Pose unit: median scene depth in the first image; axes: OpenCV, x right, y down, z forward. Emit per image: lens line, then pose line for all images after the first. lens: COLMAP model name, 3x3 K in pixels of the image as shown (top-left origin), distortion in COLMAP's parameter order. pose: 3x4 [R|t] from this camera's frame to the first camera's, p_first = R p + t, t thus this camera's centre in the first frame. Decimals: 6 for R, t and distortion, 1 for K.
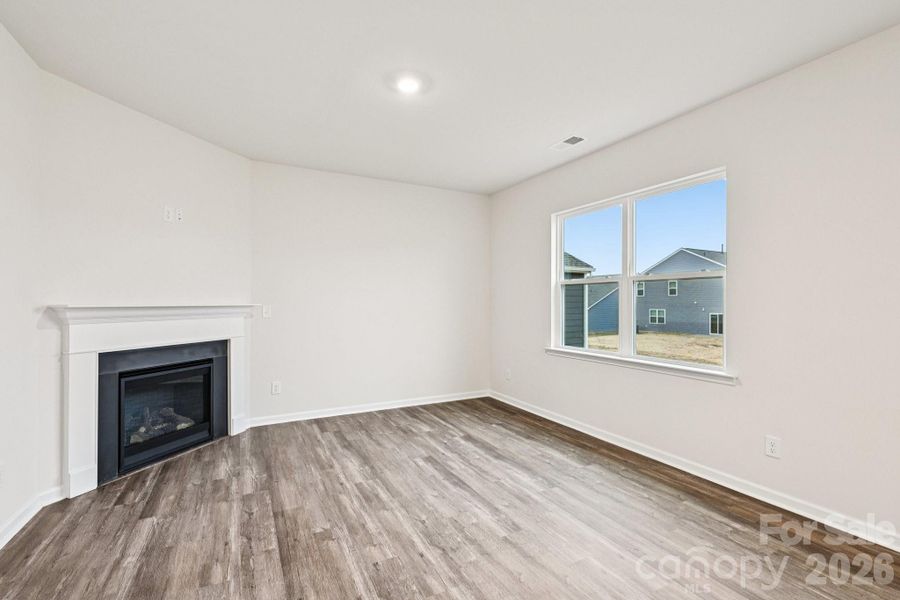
lens RADIAL K [[400.8, 0, 453.3], [0, 400.8, 301.2], [0, 0, 1]] dist [-0.000579, 0.000204]
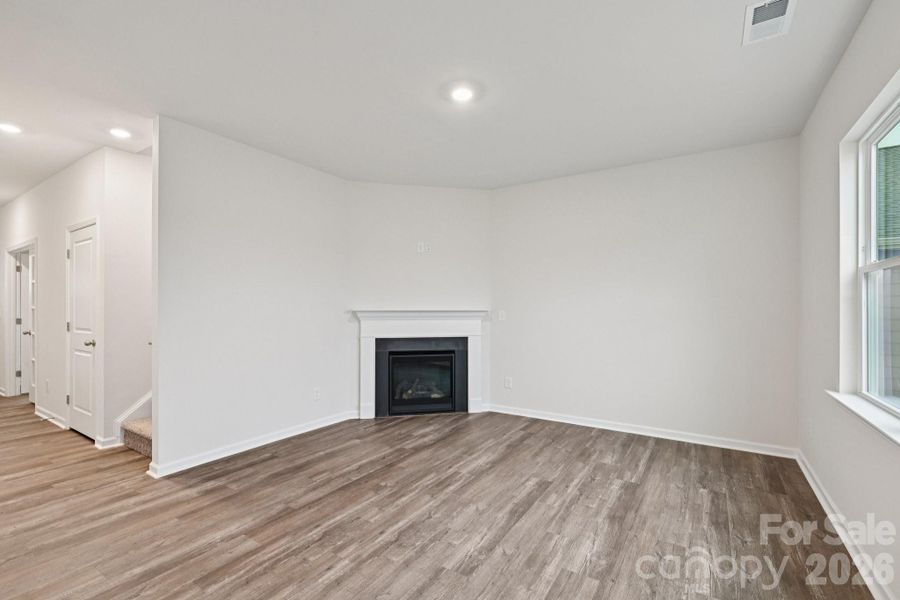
lens RADIAL K [[400.8, 0, 450.6], [0, 400.8, 305.6], [0, 0, 1]] dist [-0.000579, 0.000204]
pose [[0.484495, -0.006745, -0.874768, 0.663200], [0.003292, 0.999977, -0.005888, 0.003655], [0.874788, -0.000027, 0.484506, 0.414459]]
